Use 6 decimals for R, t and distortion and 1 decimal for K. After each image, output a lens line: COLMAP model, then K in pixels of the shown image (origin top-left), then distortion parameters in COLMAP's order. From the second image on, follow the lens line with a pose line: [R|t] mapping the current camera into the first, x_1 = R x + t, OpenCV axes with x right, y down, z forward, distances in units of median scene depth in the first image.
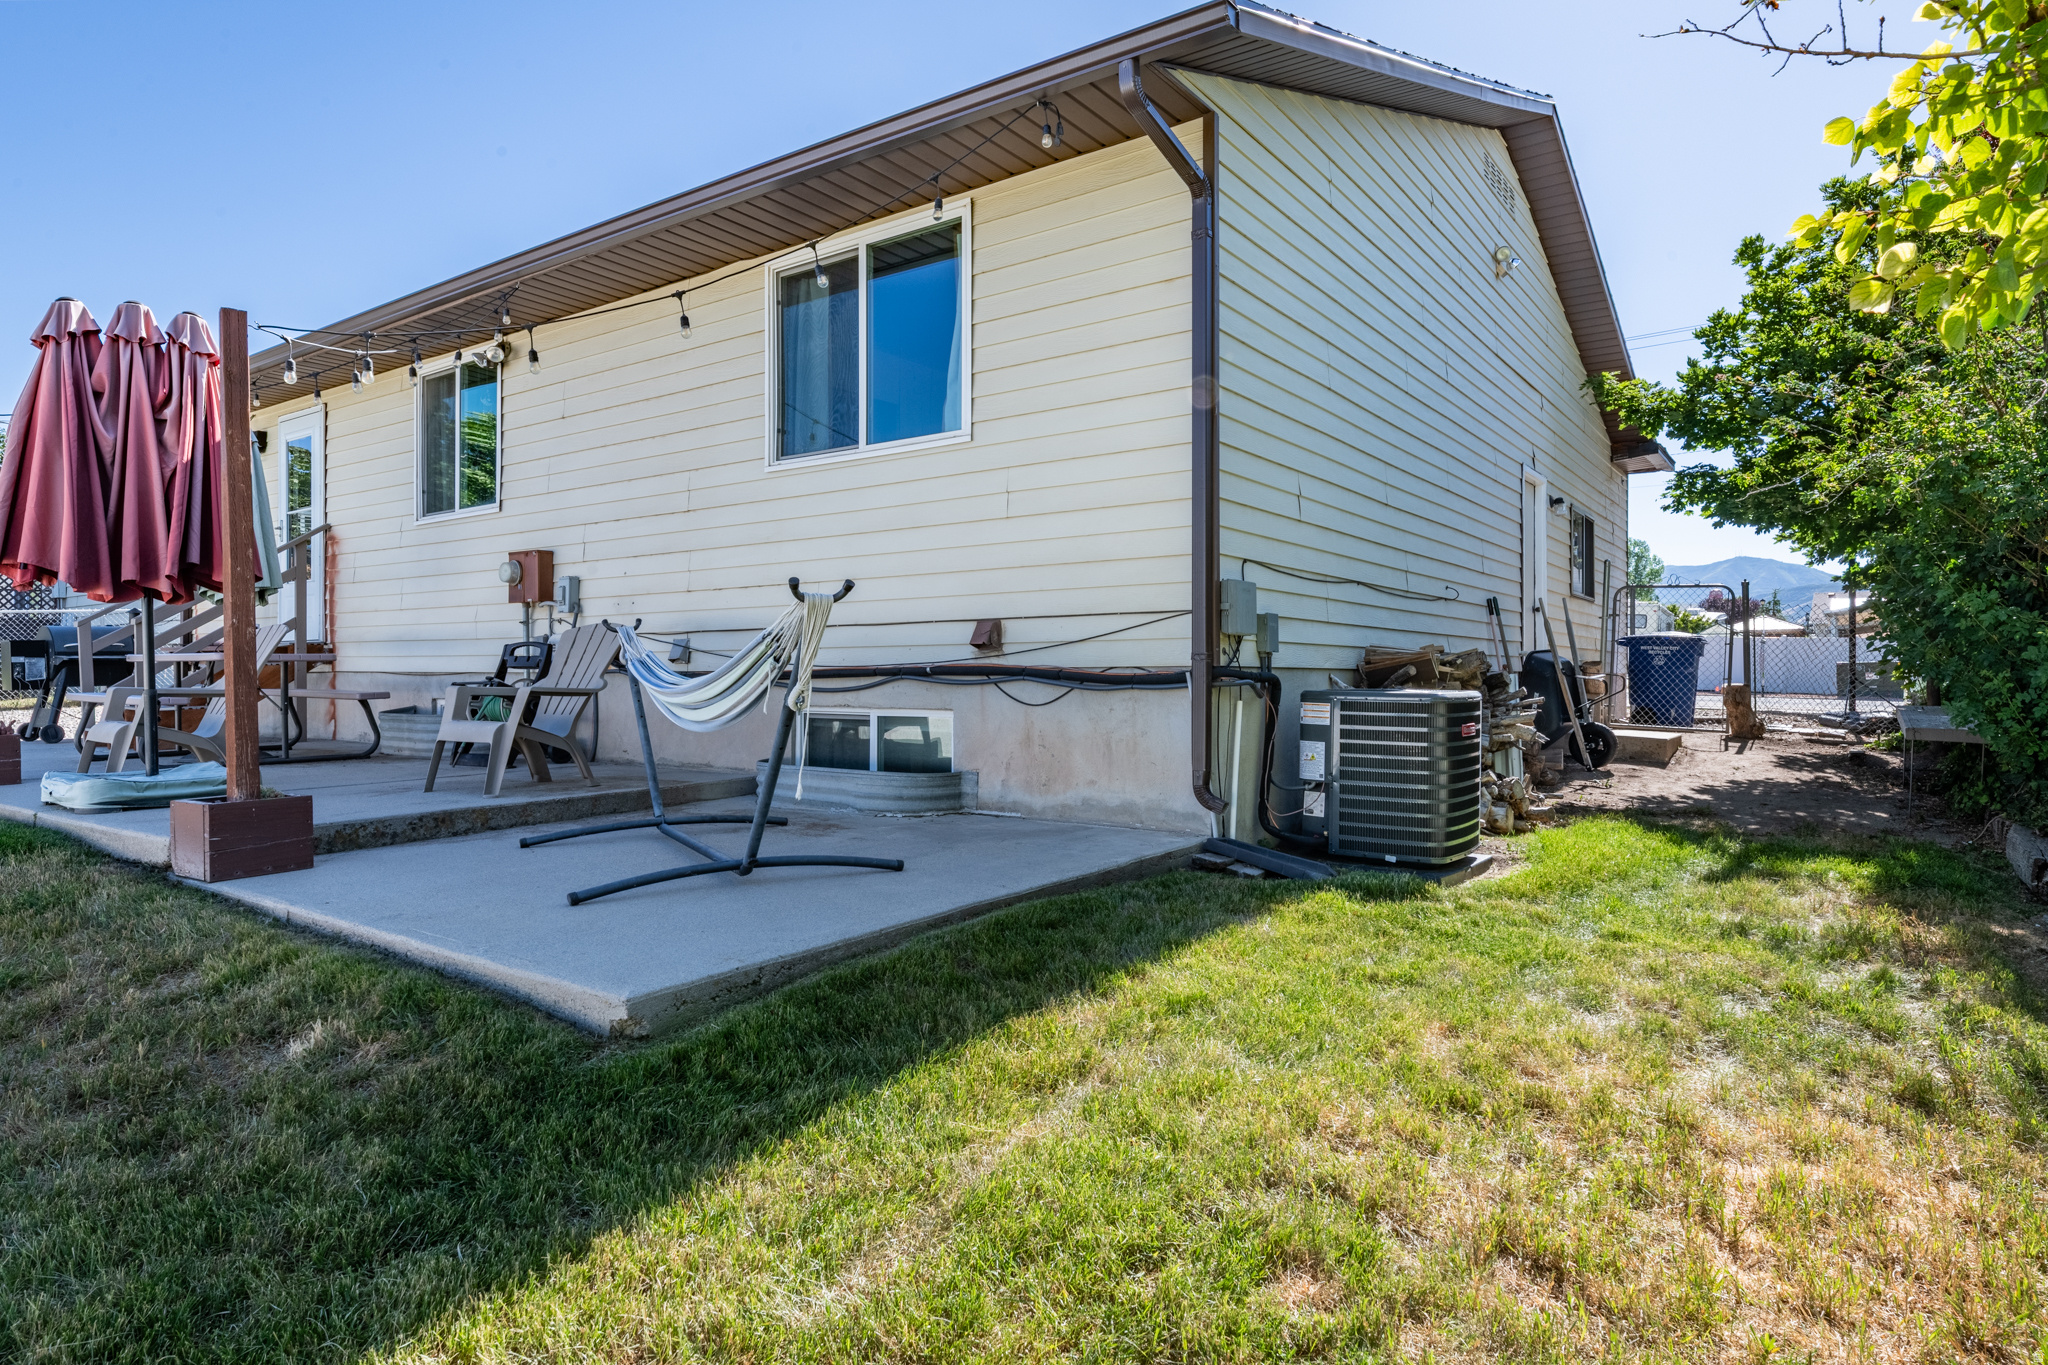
lens RADIAL K [[1157.6, 0, 1024.6], [0, 1157.6, 680.1], [0, 0, 1]] dist [-0.004608, 0.000502]
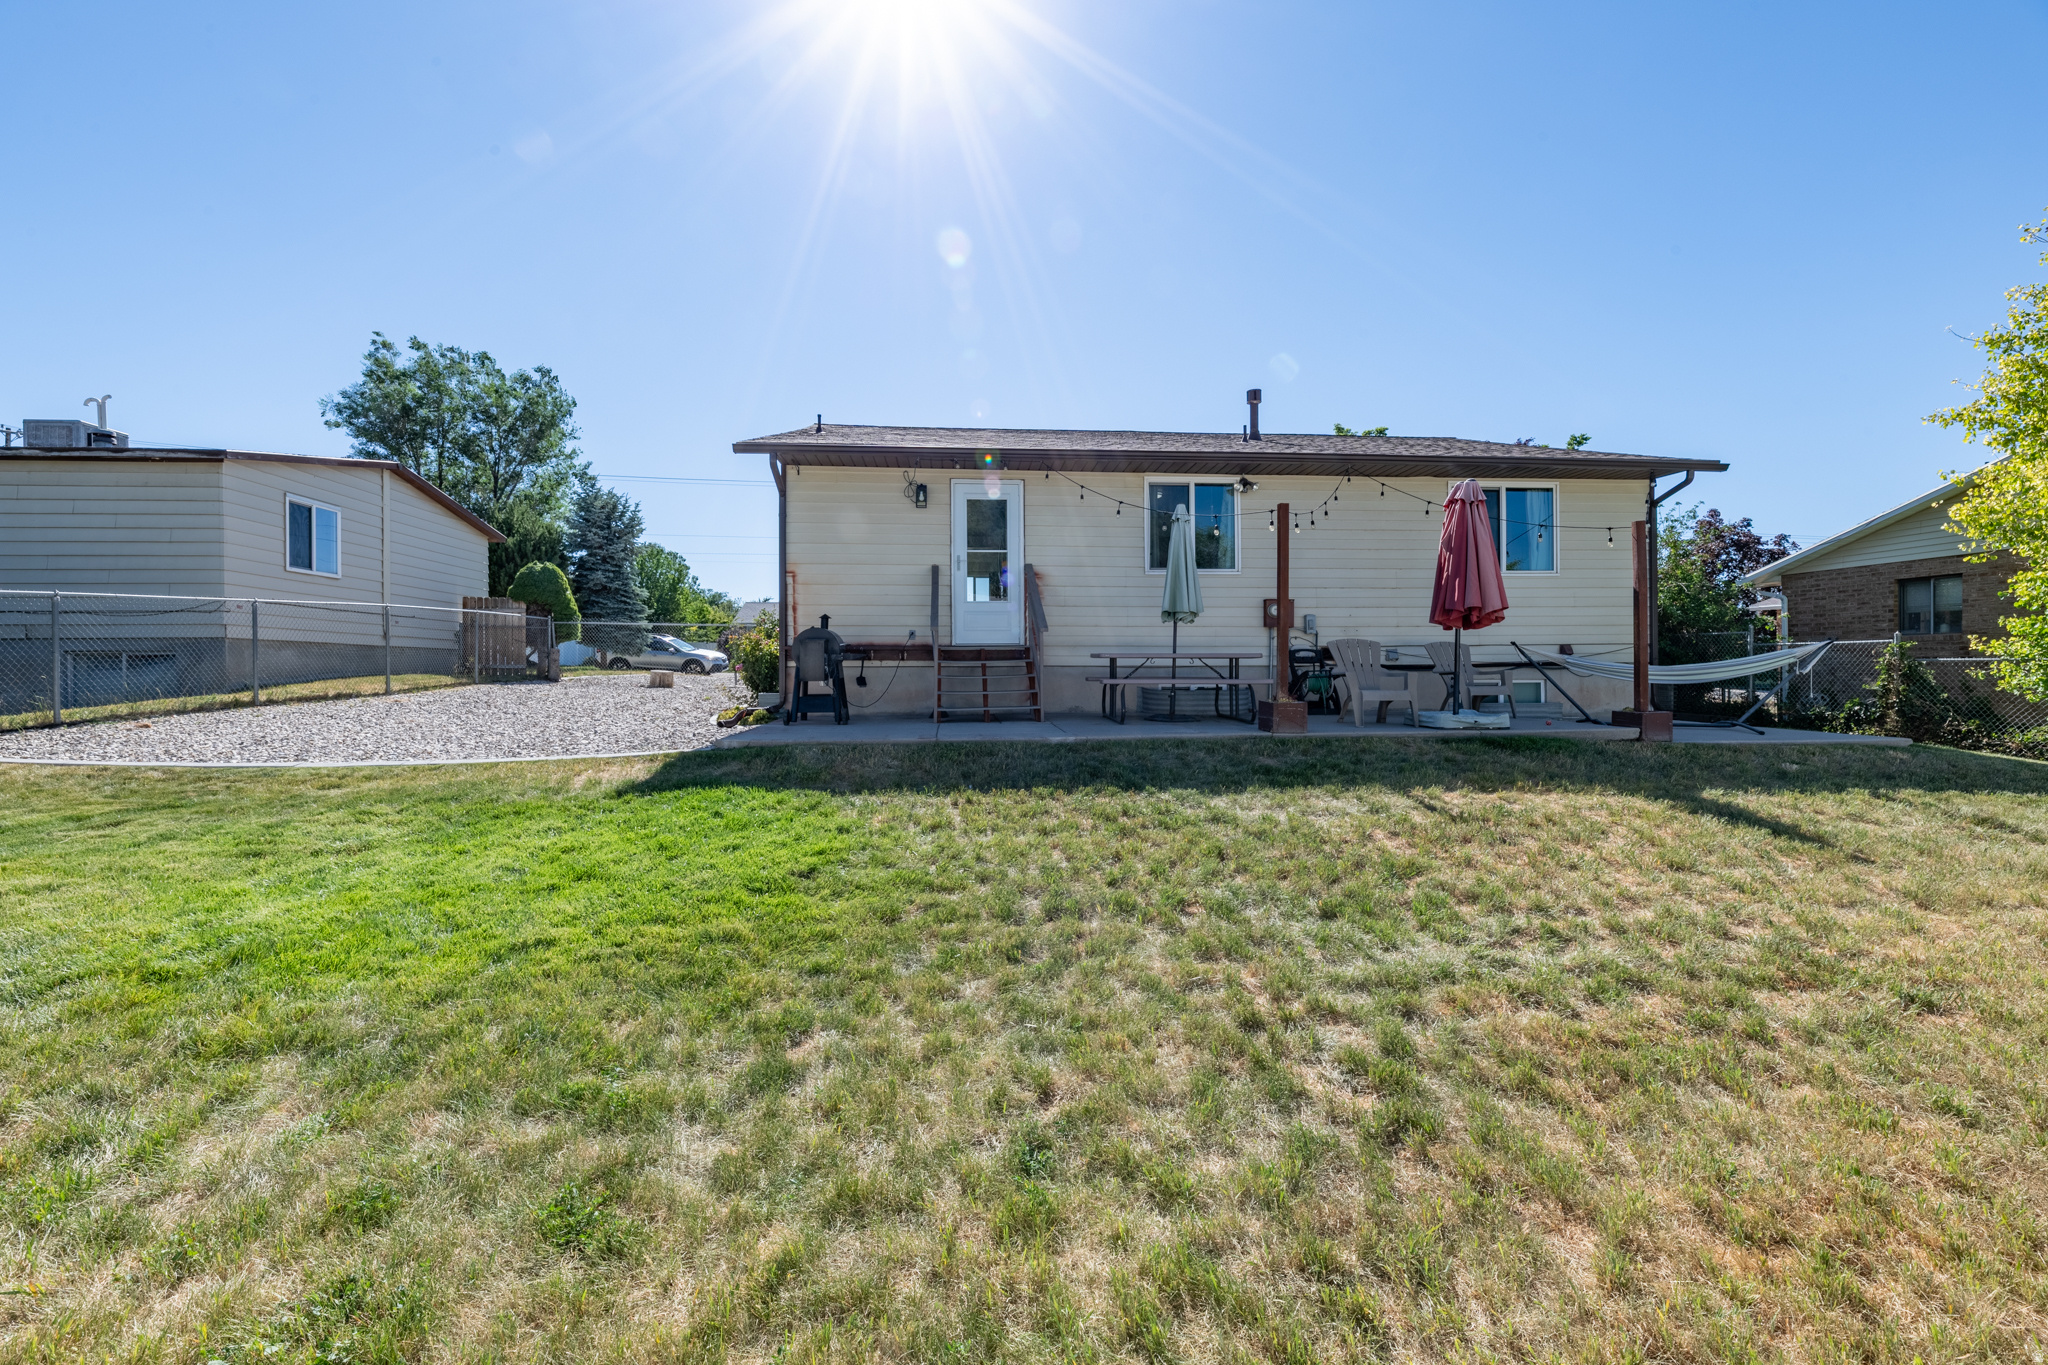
lens RADIAL K [[827.9, 0, 1024.6], [0, 827.9, 682.2], [0, 0, 1]] dist [0.011242, 0.000037]
pose [[0.751825, -0.010764, 0.659275, -1.637474], [0.009440, 0.999940, 0.005561, 0.008551], [-0.659295, 0.002043, 0.751882, 0.289825]]
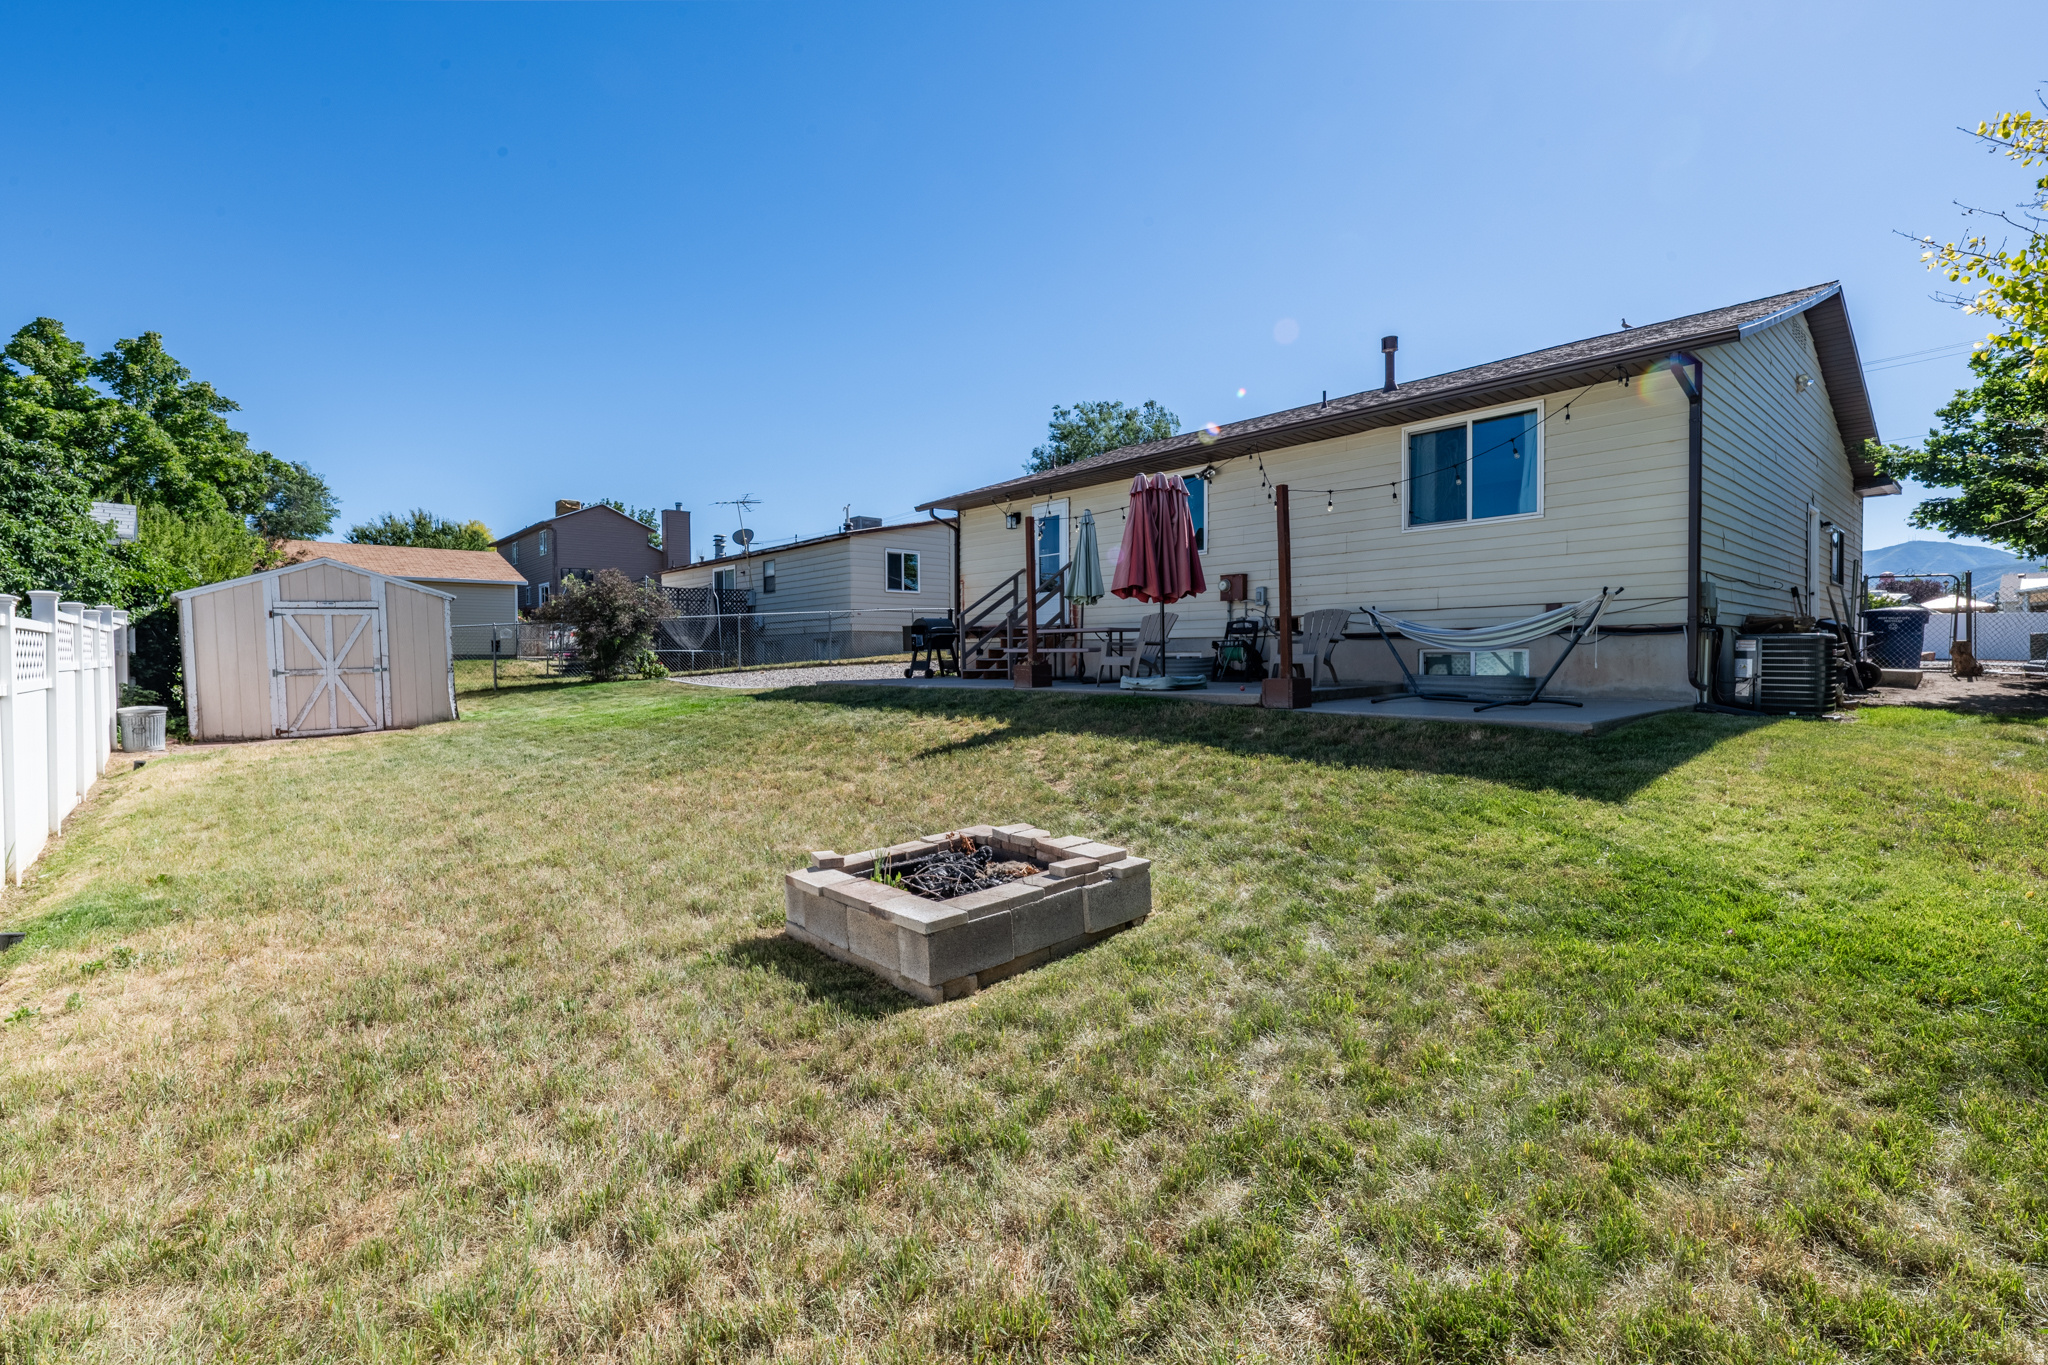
lens RADIAL K [[921.6, 0, 1022.0], [0, 921.6, 672.5], [0, 0, 1]] dist [0.005688, 0.000783]
pose [[0.978012, -0.003331, -0.208522, -0.464603], [0.005714, 0.999925, 0.010828, 0.036146], [0.208470, -0.011781, 0.977958, -0.615544]]
